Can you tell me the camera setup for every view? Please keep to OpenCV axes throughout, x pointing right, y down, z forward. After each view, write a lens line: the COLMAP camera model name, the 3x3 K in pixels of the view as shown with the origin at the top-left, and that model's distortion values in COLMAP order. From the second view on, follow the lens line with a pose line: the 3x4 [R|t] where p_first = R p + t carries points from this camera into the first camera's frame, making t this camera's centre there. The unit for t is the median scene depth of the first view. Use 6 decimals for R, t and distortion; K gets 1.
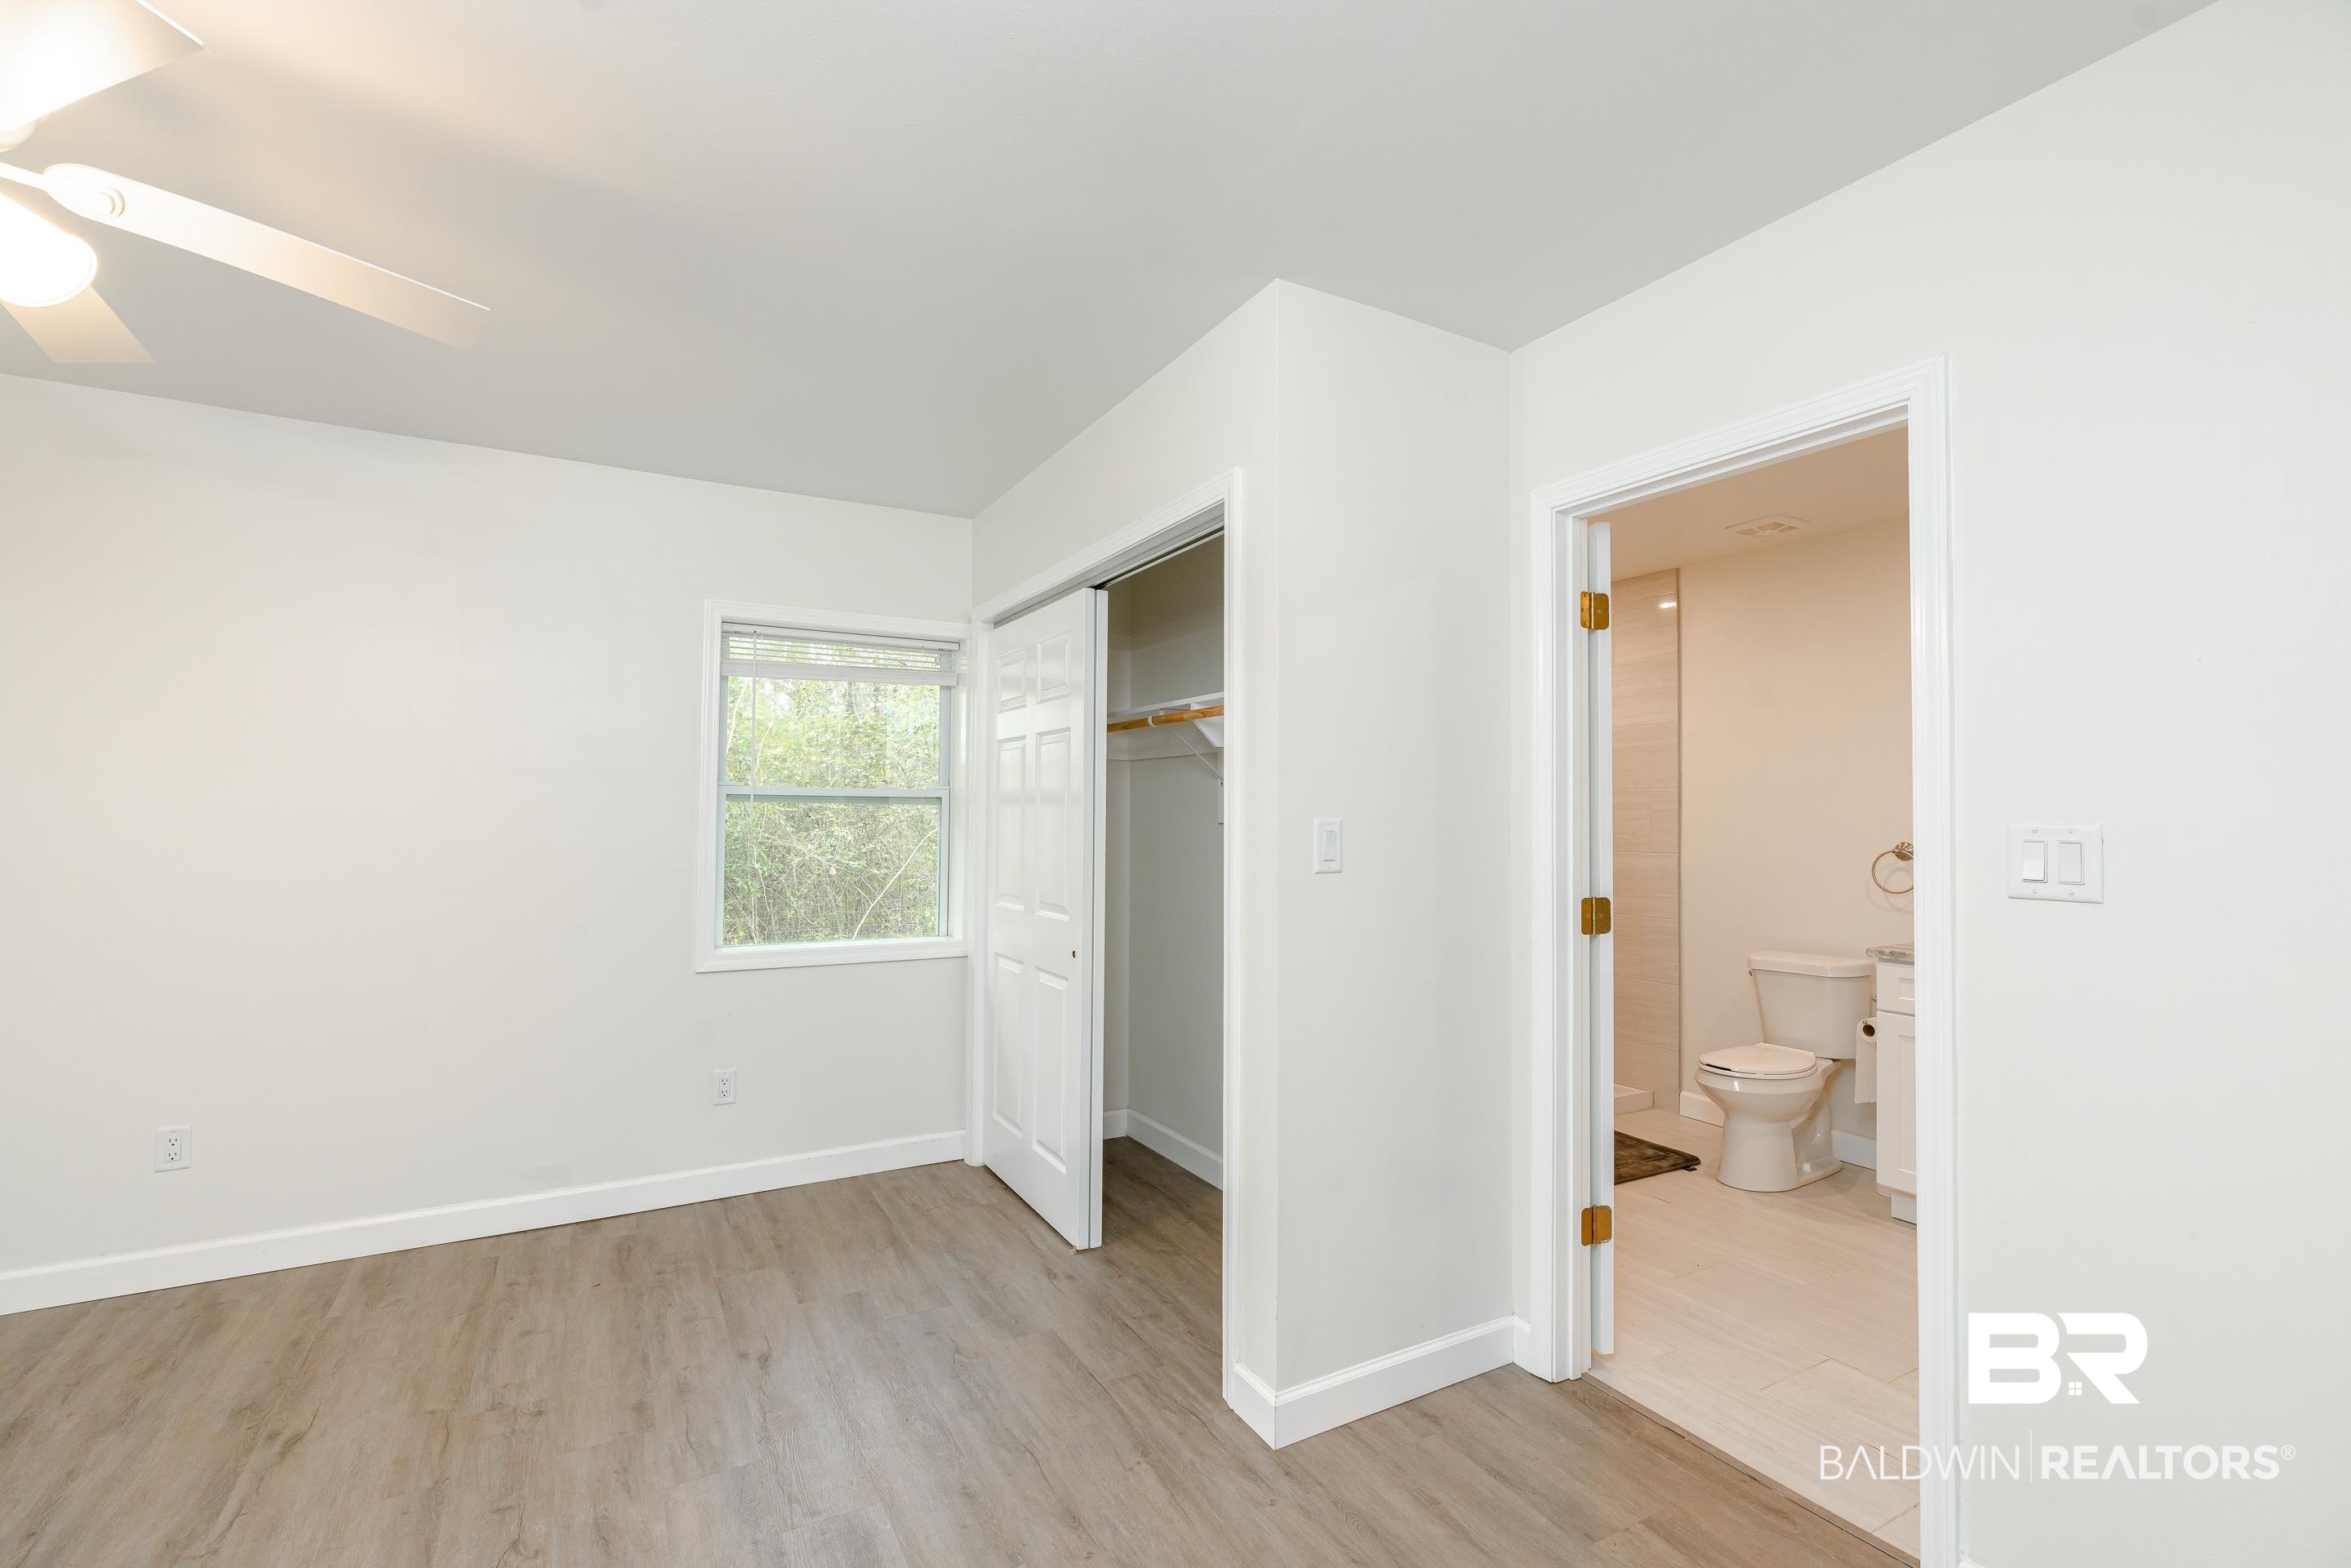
lens RADIAL K [[1043.2, 0, 1181.5], [0, 1043.2, 786.9], [0, 0, 1]] dist [-0.011815, 0.004981]
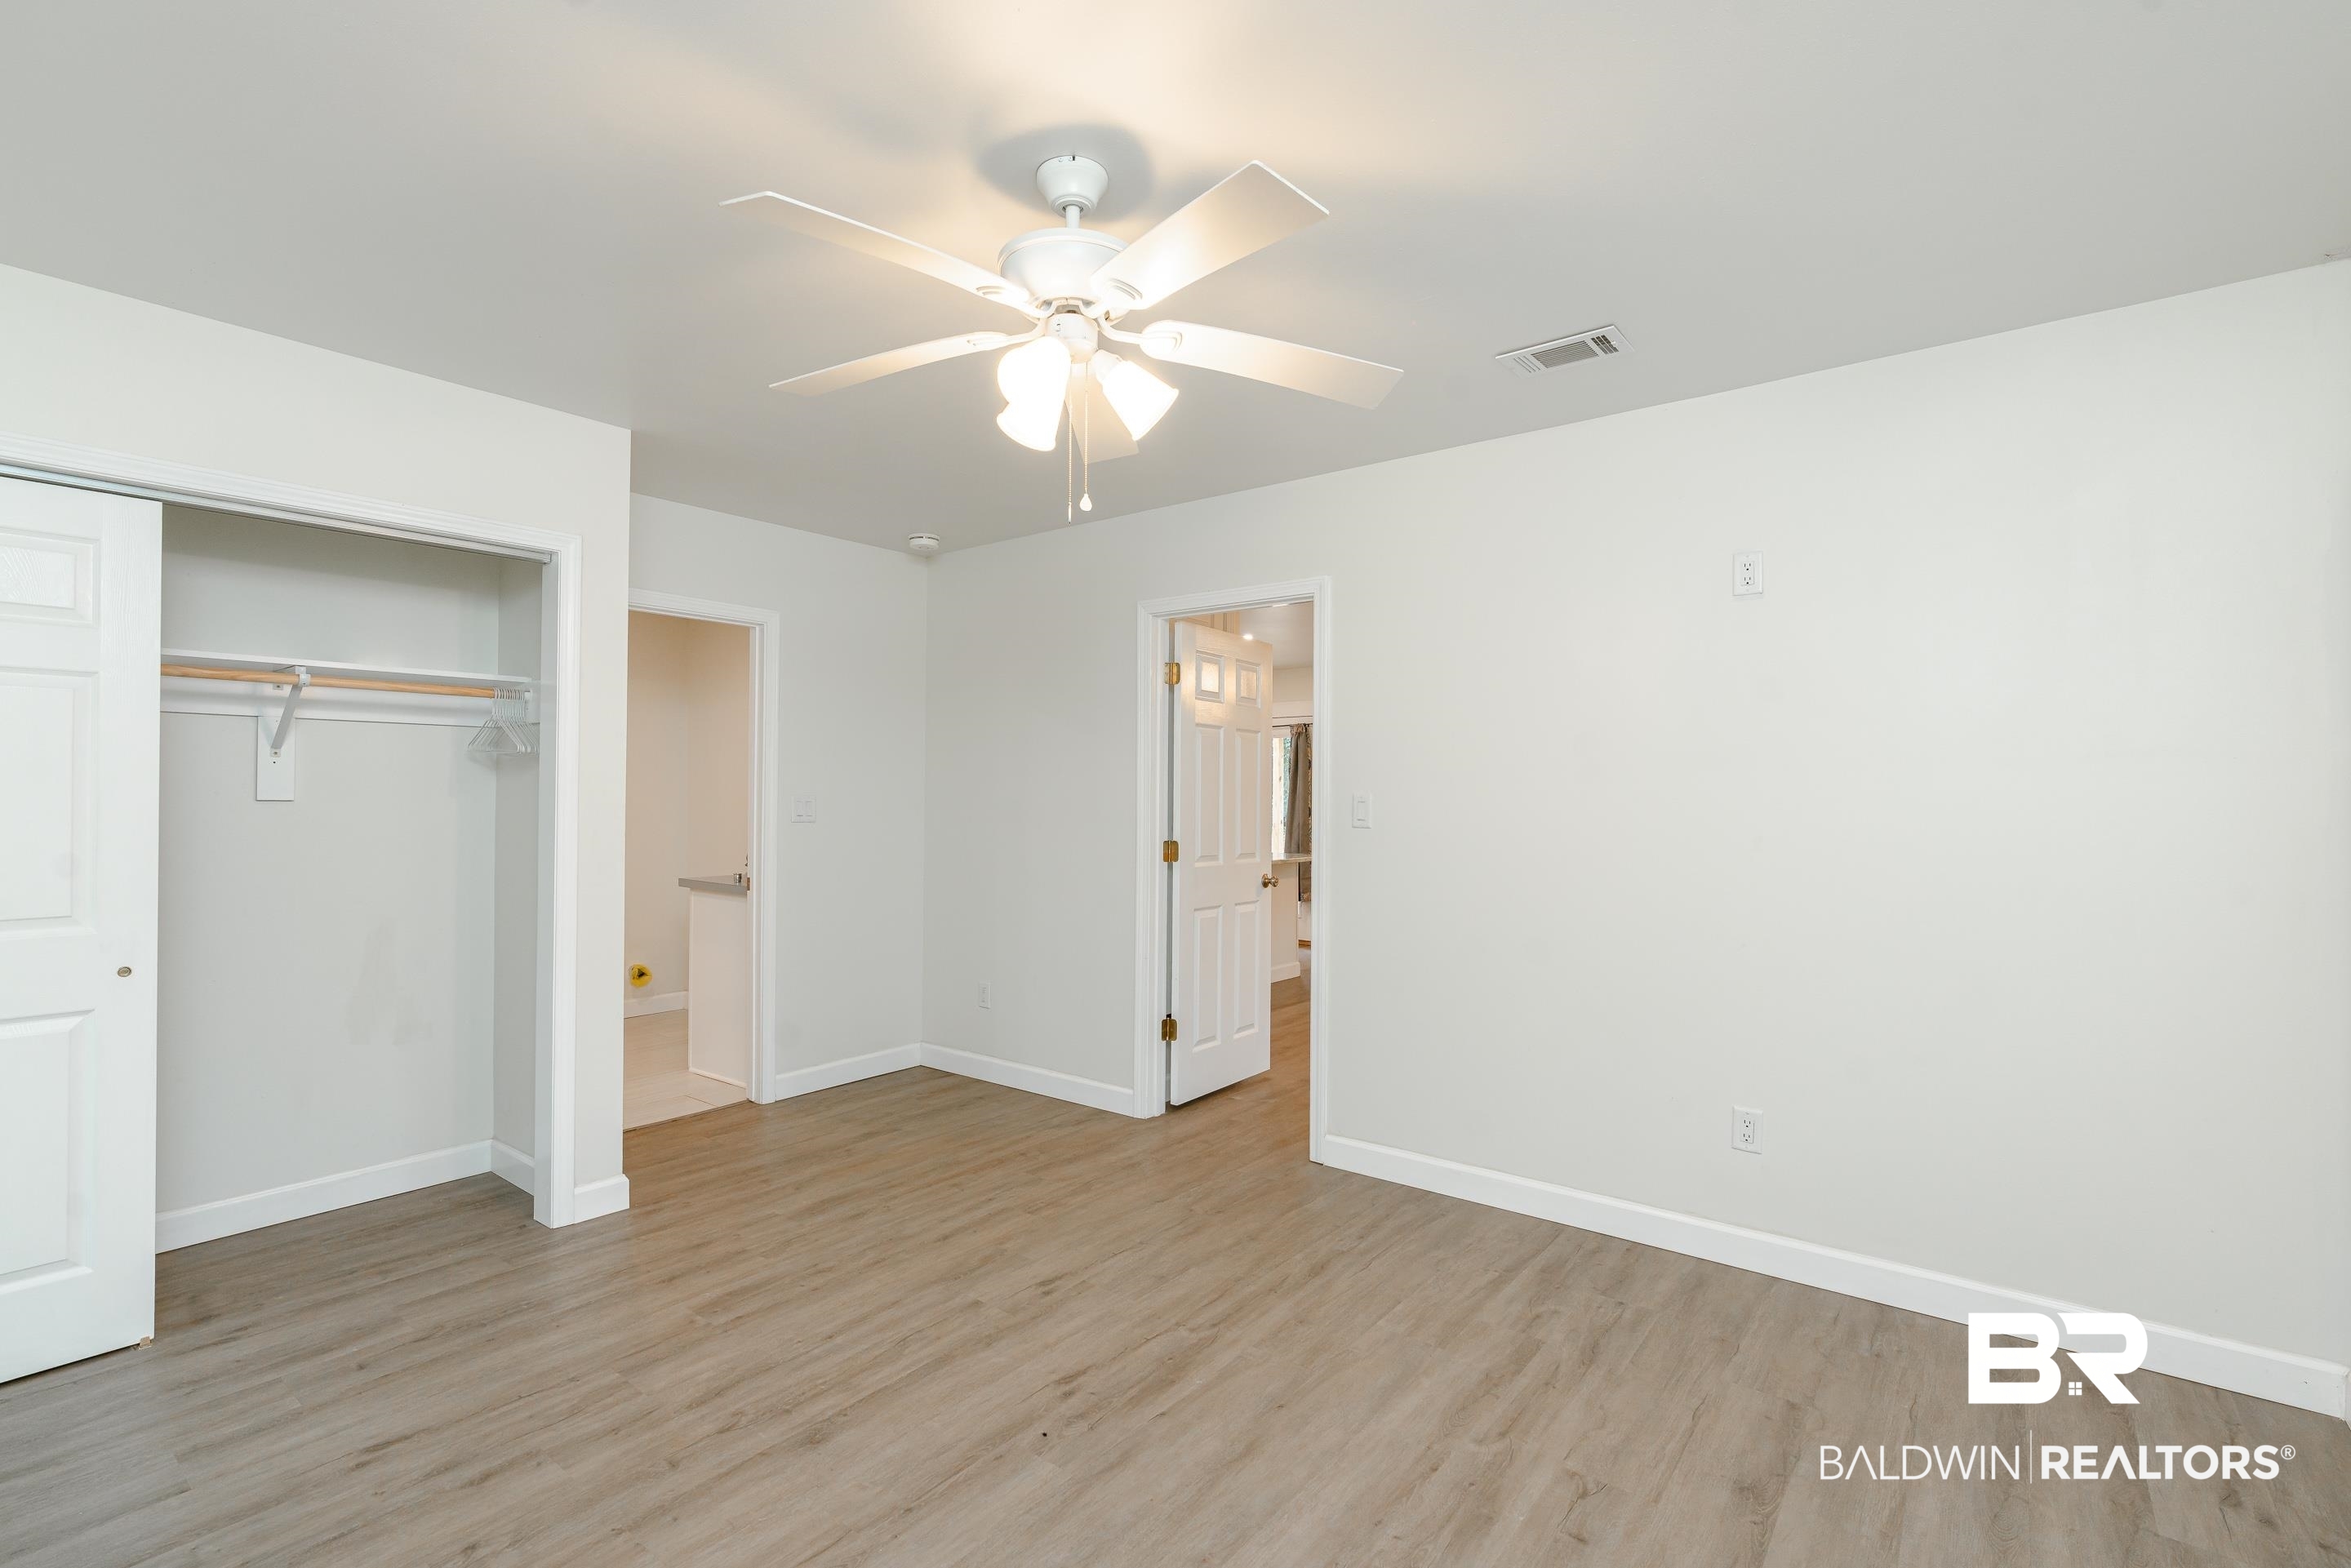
lens RADIAL K [[1061.1, 0, 1176.6], [0, 1061.1, 789.6], [0, 0, 1]] dist [-0.013030, 0.005469]
pose [[-0.383160, -0.001495, 0.923681, -1.257193], [-0.031780, 0.999428, -0.011566, 0.012525], [-0.923135, -0.033786, -0.382989, 0.663626]]
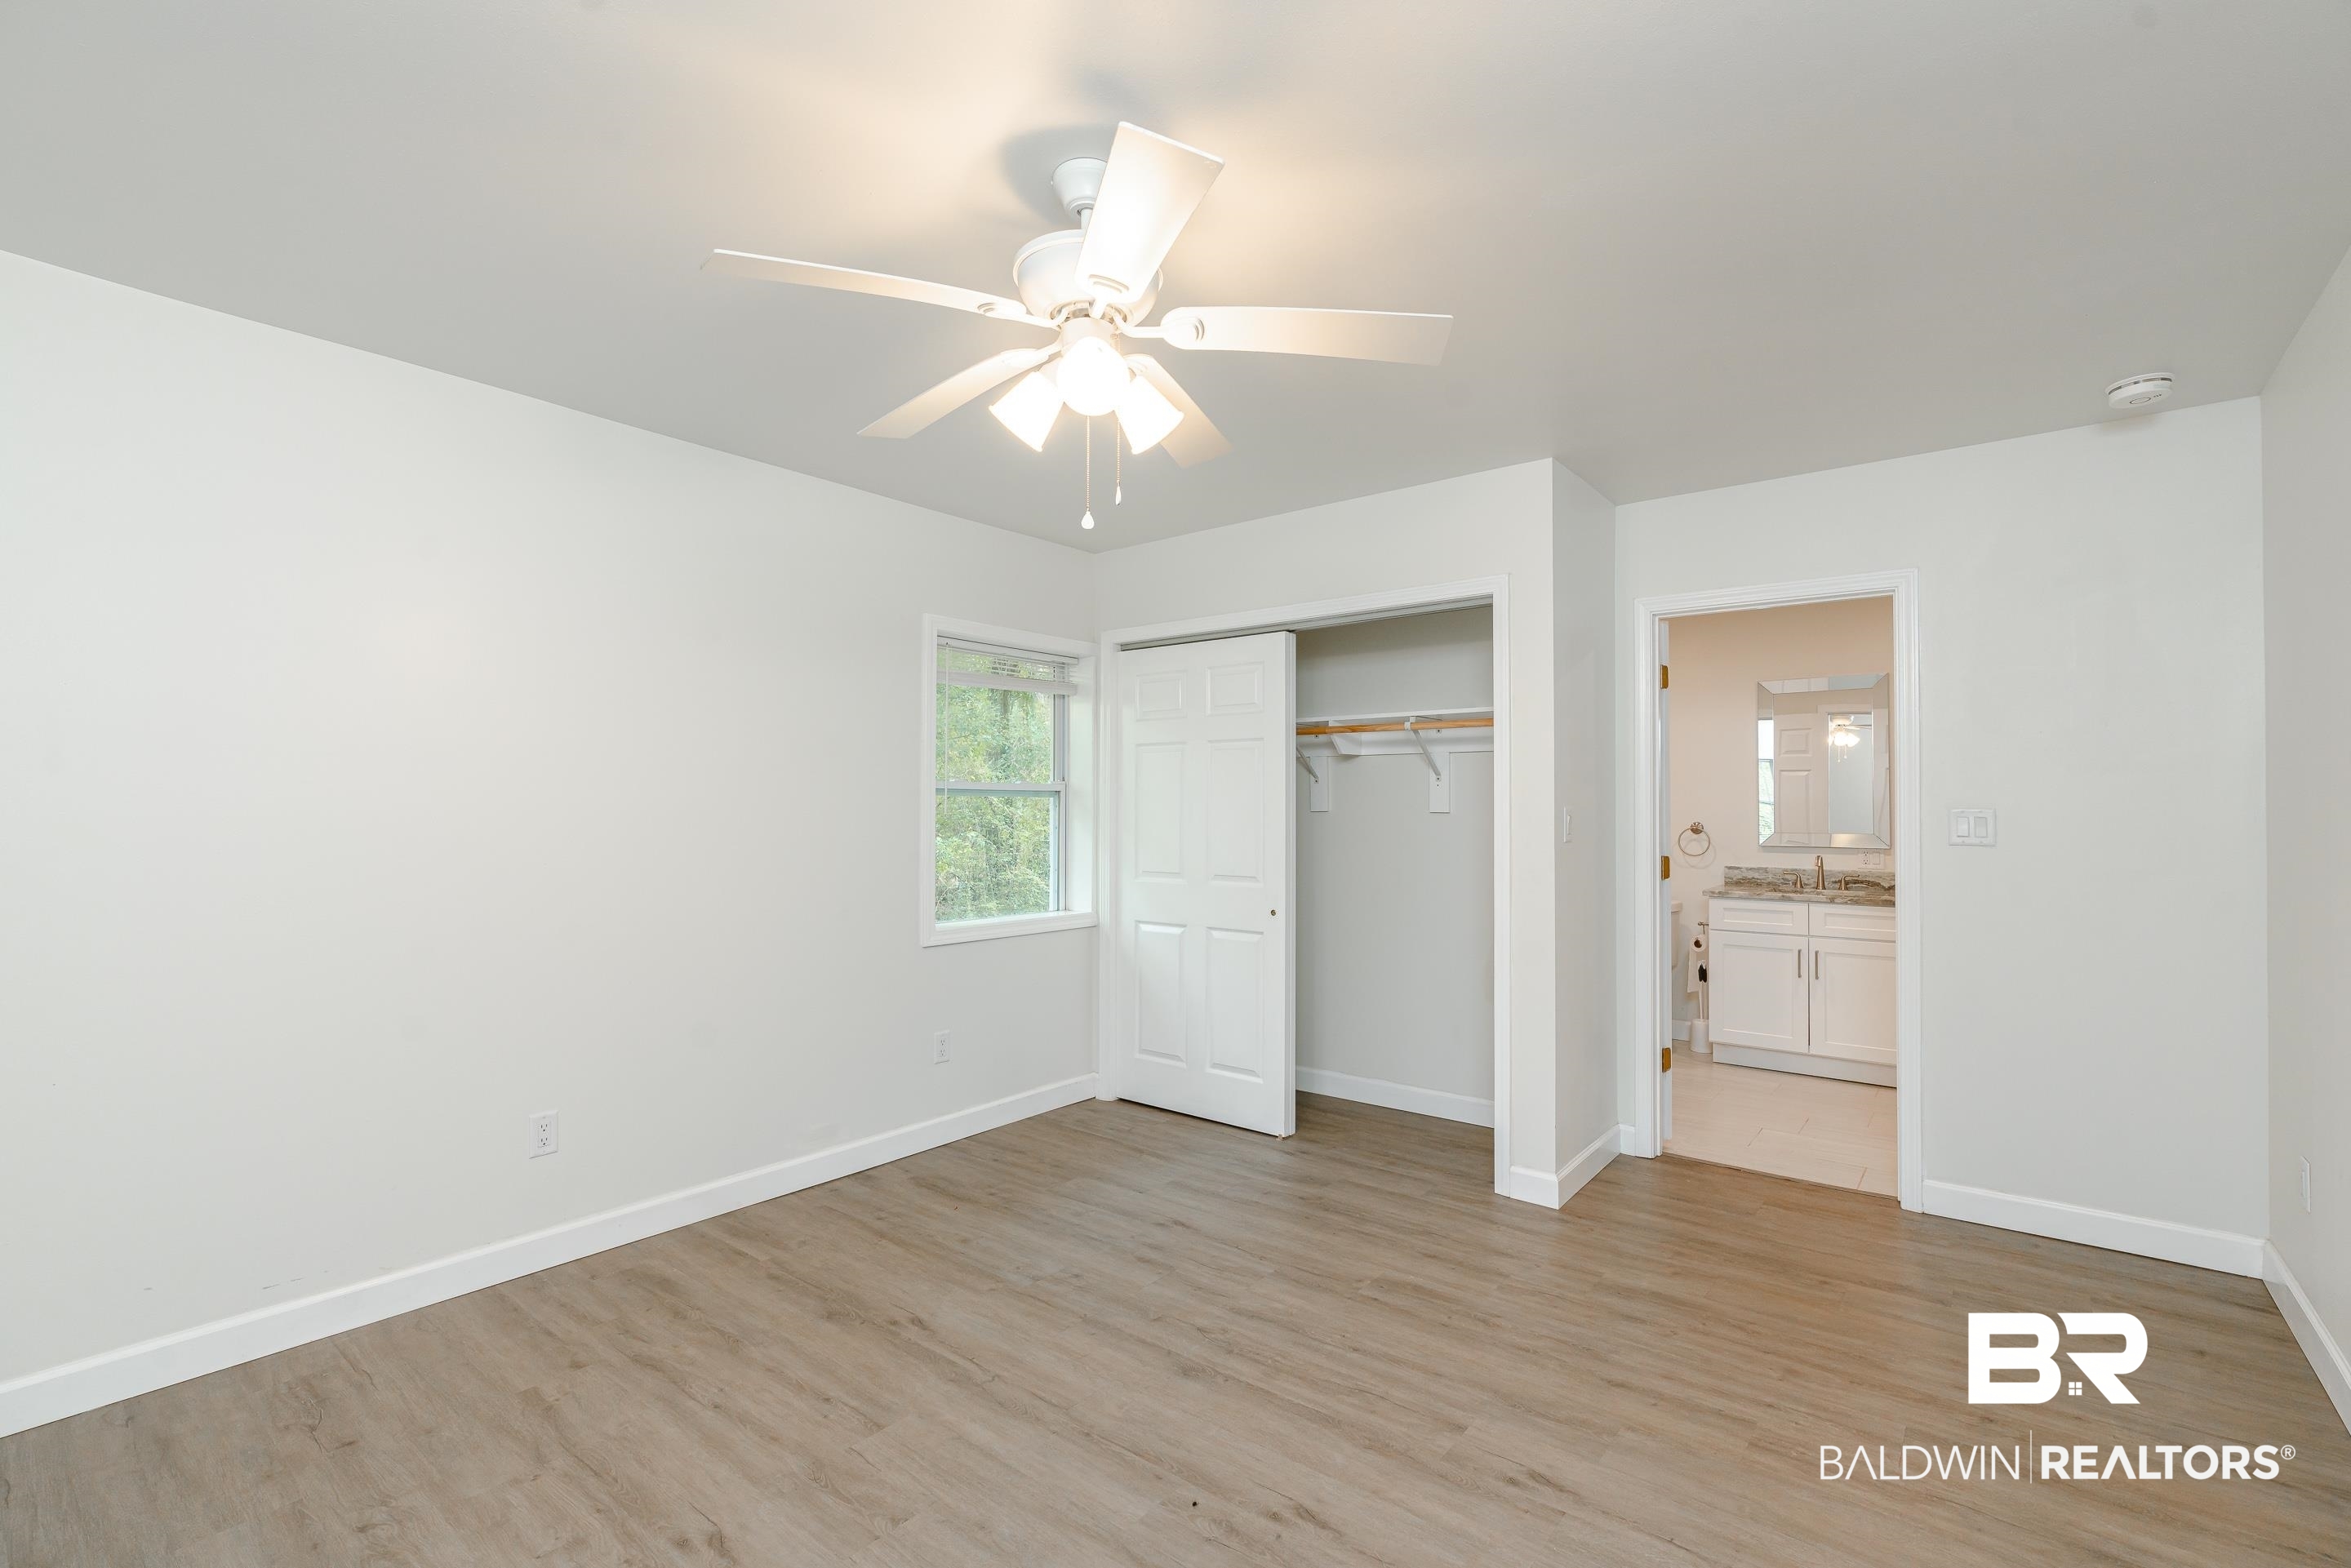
lens RADIAL K [[1043.2, 0, 1181.5], [0, 1043.2, 786.9], [0, 0, 1]] dist [-0.011815, 0.004981]
pose [[0.928747, 0.003741, 0.370695, -0.781028], [-0.007205, 0.999942, 0.007961, -0.006776], [-0.370644, -0.010064, 0.928720, -0.184903]]
